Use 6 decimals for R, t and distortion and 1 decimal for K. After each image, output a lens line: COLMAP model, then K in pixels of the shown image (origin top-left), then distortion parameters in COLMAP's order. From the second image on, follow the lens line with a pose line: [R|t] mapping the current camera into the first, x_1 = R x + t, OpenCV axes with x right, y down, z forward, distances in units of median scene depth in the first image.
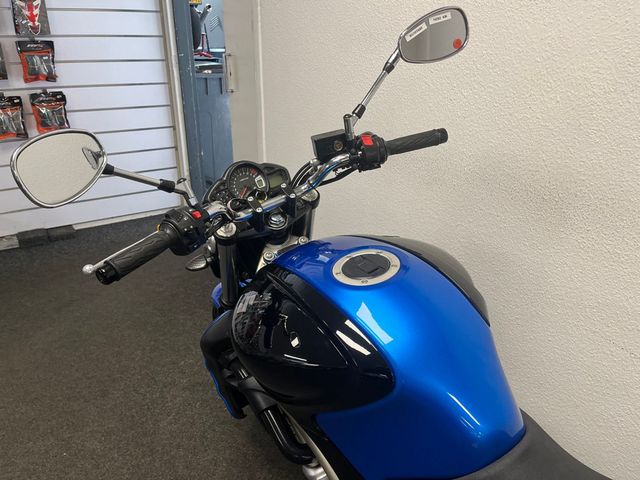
lens RADIAL K [[478.6, 0, 320.0], [0, 478.6, 240.0], [0, 0, 1]] dist [0.083339, -0.113326]
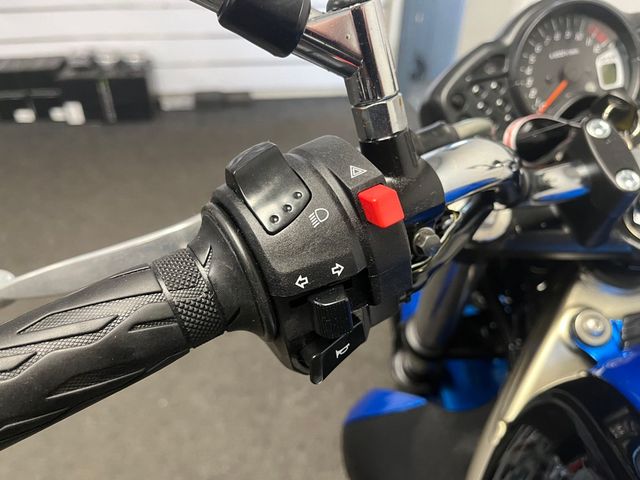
lens RADIAL K [[478.6, 0, 320.0], [0, 478.6, 240.0], [0, 0, 1]] dist [0.083339, -0.113326]
pose [[0.899102, 0.277210, -0.338778, -0.209556], [-0.194538, 0.946340, 0.258061, -0.079898], [0.392137, -0.166118, 0.904784, 0.816423]]
